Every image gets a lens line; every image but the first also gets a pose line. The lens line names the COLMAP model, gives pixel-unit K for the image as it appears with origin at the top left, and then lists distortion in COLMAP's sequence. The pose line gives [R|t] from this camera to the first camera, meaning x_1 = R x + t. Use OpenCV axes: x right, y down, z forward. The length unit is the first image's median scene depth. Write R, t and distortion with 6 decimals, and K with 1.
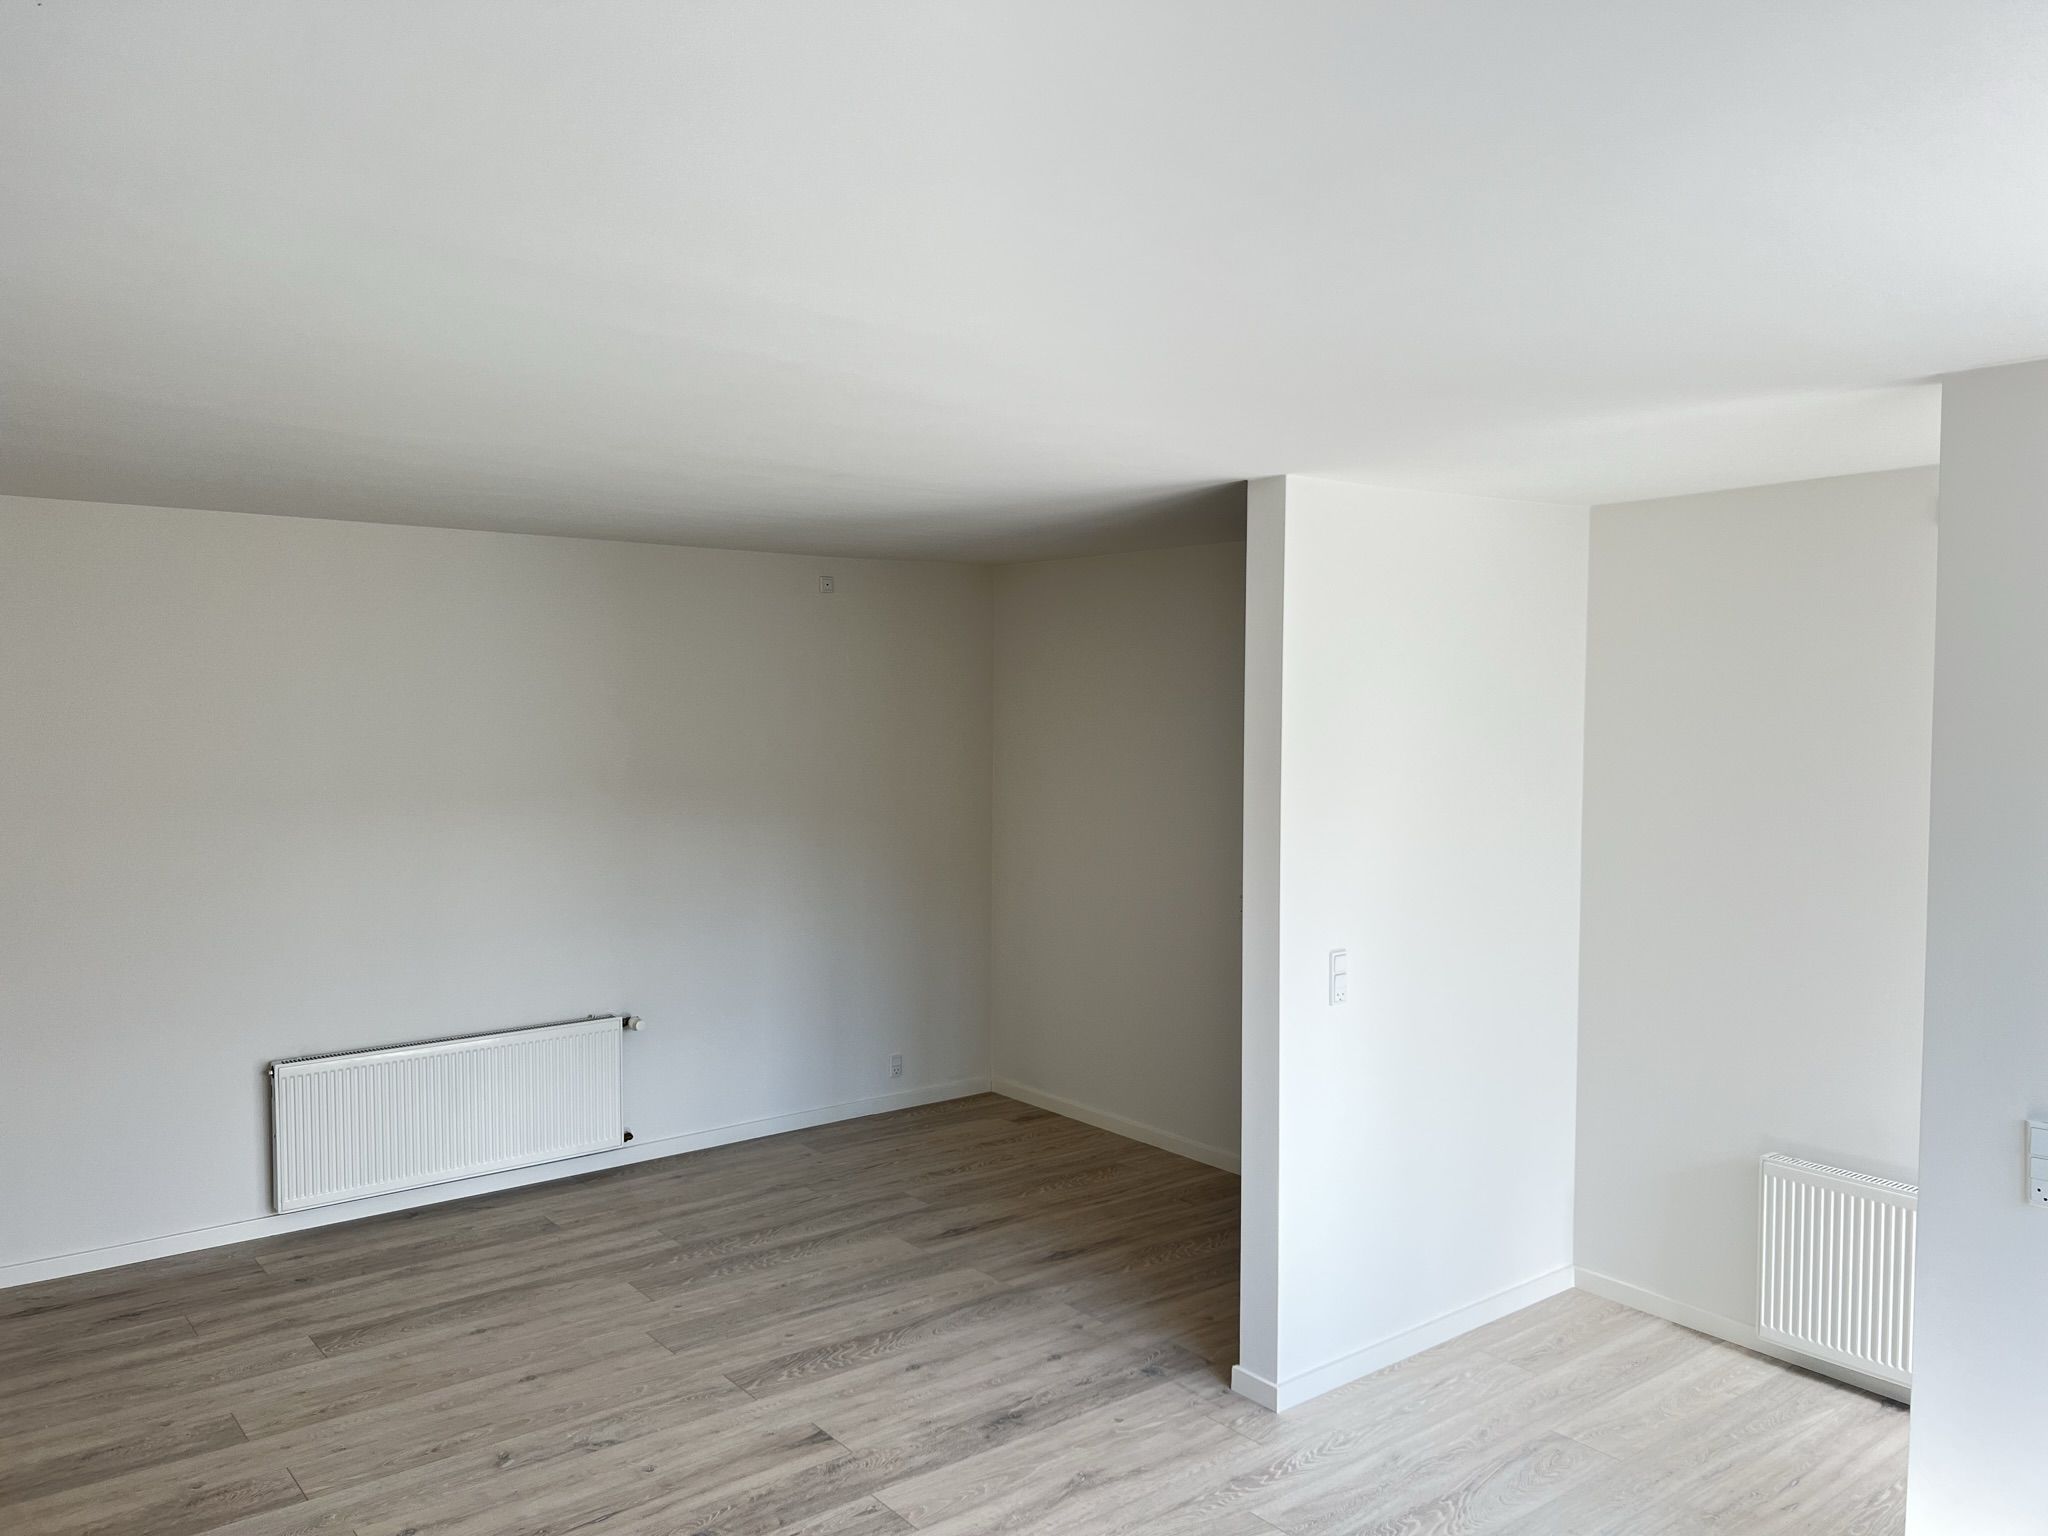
lens RADIAL K [[1530.5, 0, 1026.3], [0, 1530.5, 797.6], [0, 0, 1]] dist [0.055050, 0.001144]
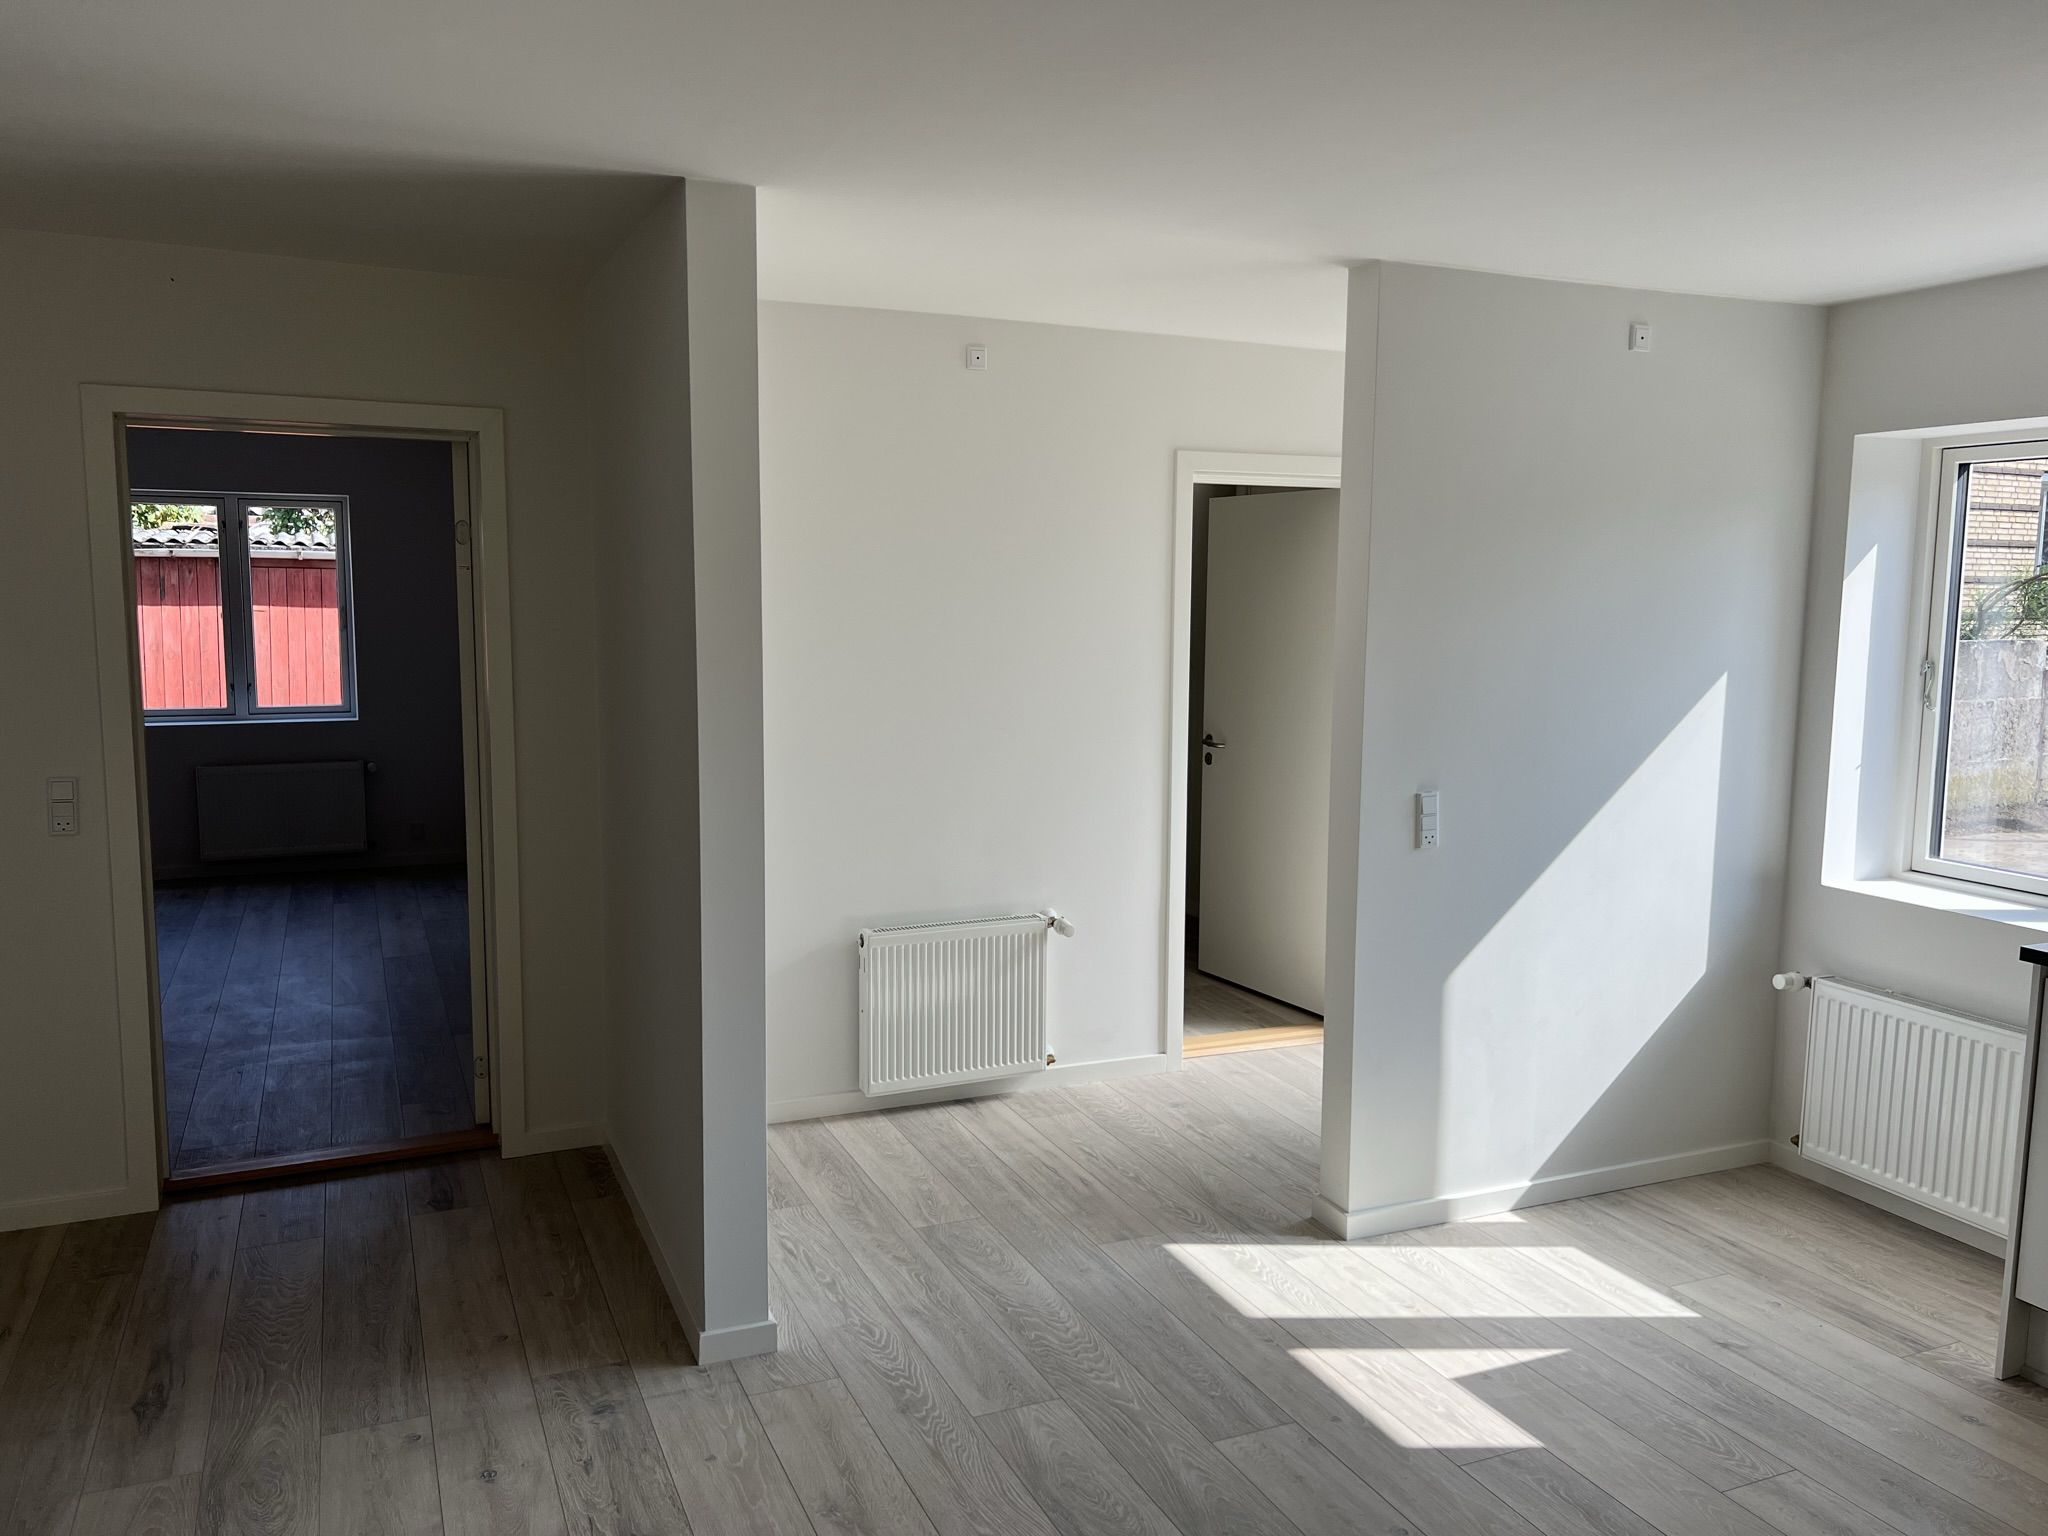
lens RADIAL K [[1542.0, 0, 1024.0], [0, 1542.0, 768.0], [0, 0, 1]] dist [0.005968, 0.002816]
pose [[0.252808, -0.114785, 0.960683, -0.546645], [0.052963, 0.993090, 0.104720, 0.006002], [-0.966066, 0.024407, 0.257141, 0.627883]]
